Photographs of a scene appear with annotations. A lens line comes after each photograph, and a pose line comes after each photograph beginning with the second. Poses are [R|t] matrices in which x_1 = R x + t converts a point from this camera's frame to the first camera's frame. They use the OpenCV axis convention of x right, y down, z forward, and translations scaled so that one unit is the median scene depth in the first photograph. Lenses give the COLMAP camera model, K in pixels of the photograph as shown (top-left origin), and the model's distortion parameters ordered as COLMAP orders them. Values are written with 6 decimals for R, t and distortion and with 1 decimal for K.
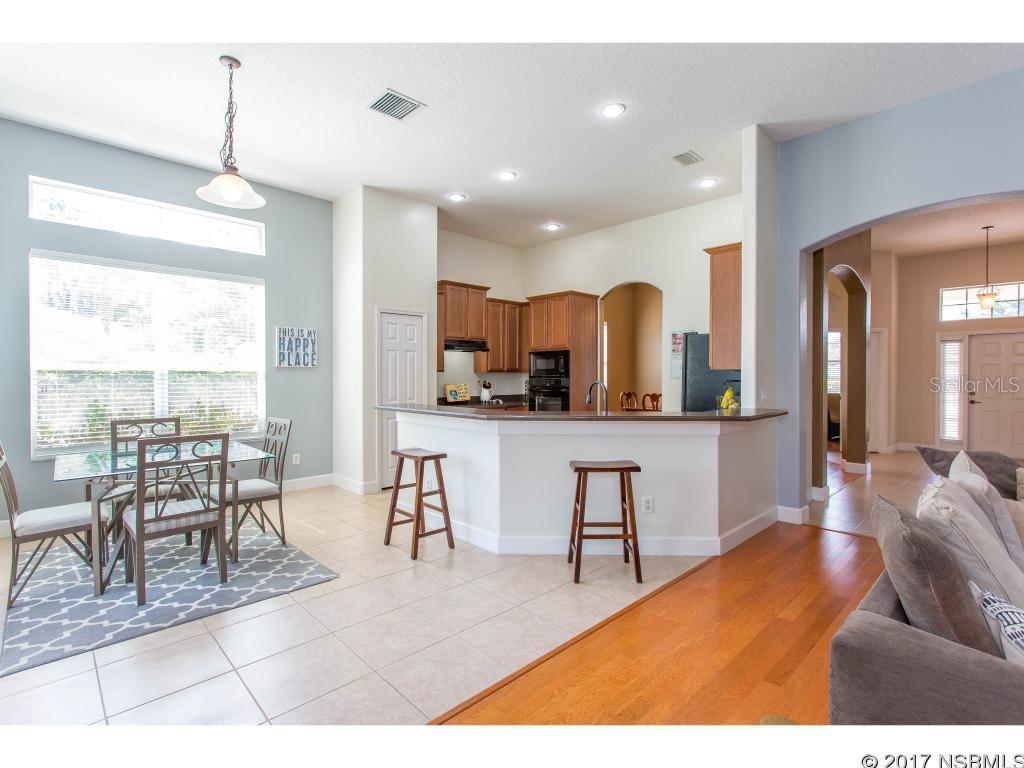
lens RADIAL K [[489.8, 0, 512.5], [0, 489.8, 379.7], [0, 0, 1]] dist [0.001056, -0.000157]
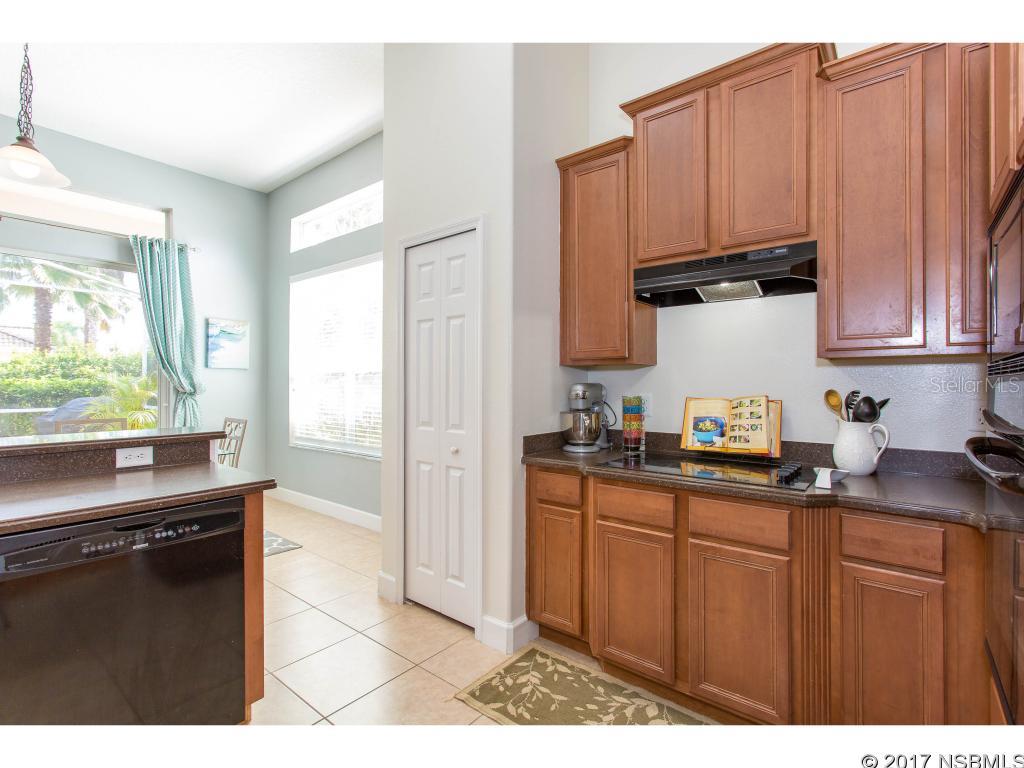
lens RADIAL K [[489.8, 0, 512.5], [0, 489.8, 379.7], [0, 0, 1]] dist [0.001056, -0.000157]
pose [[0.120033, -0.010533, -0.992714, 0.302359], [-0.013493, 0.999834, -0.012240, 0.003532], [0.992678, 0.014864, 0.119871, 1.305007]]
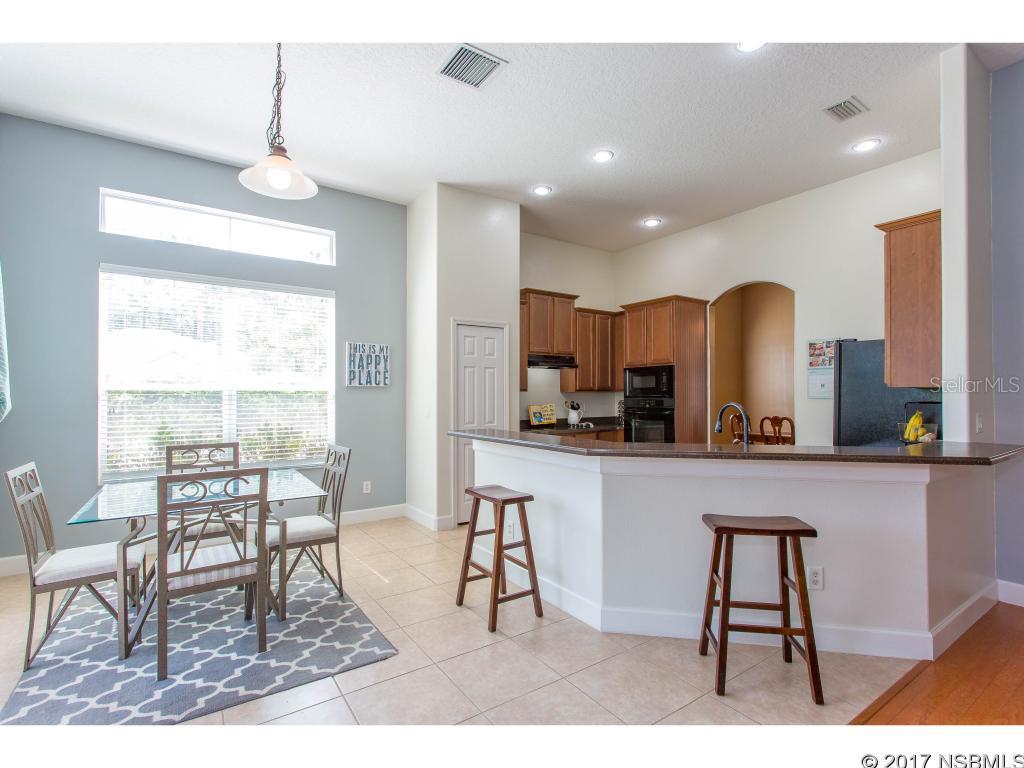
lens RADIAL K [[492.4, 0, 513.5], [0, 492.4, 389.9], [0, 0, 1]] dist [0.000100, -0.000141]
pose [[0.986897, -0.002570, -0.161330, -0.030078], [-0.000353, 0.999836, -0.018087, -0.003157], [0.161351, 0.017907, 0.986735, 0.169689]]
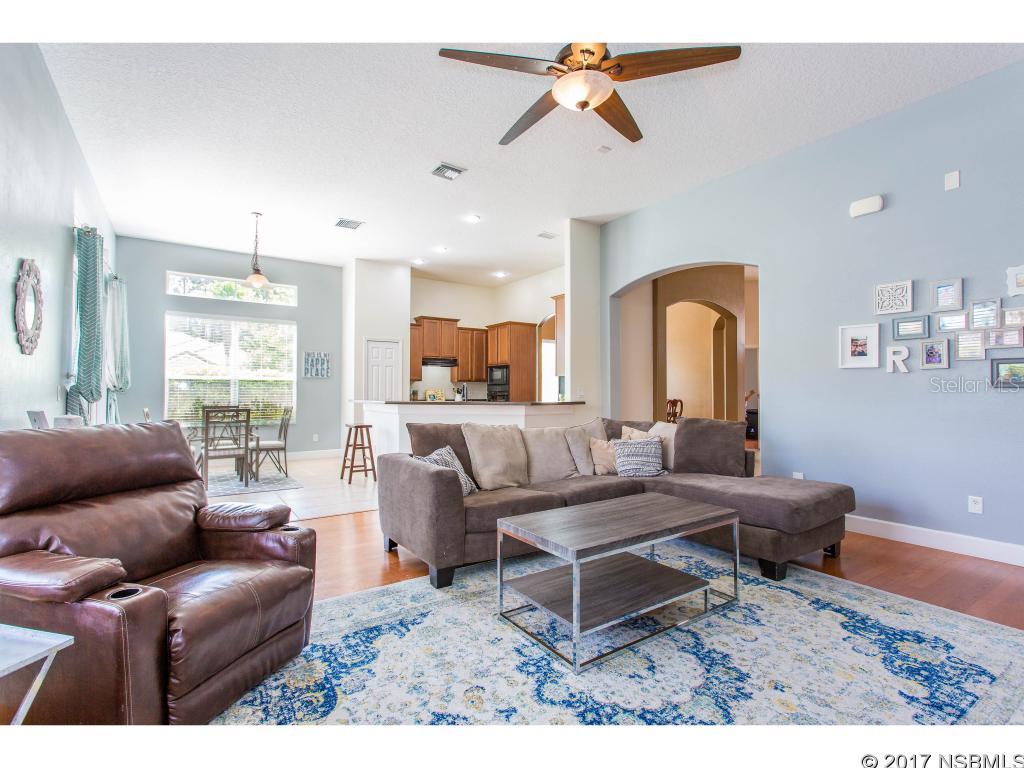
lens RADIAL K [[479.4, 0, 503.1], [0, 479.4, 379.0], [0, 0, 1]] dist [0.003476, -0.000414]
pose [[0.984386, -0.004874, -0.175954, 0.489777], [-0.001135, 0.999420, -0.034036, 0.036961], [0.176017, 0.033704, 0.983810, -0.459058]]
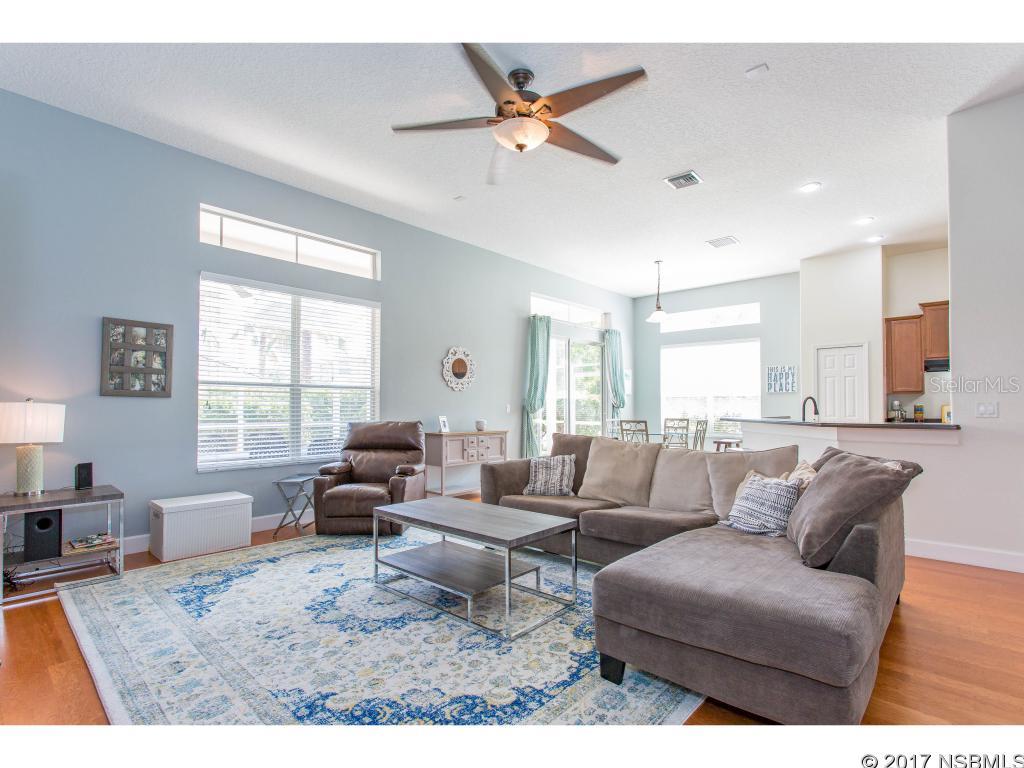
lens RADIAL K [[489.8, 0, 512.5], [0, 489.8, 379.7], [0, 0, 1]] dist [0.001056, -0.000157]
pose [[0.085595, -0.053980, -0.994867, 1.167822], [-0.012706, 0.998391, -0.055265, 0.033779], [0.996249, 0.017371, 0.084771, 0.093255]]
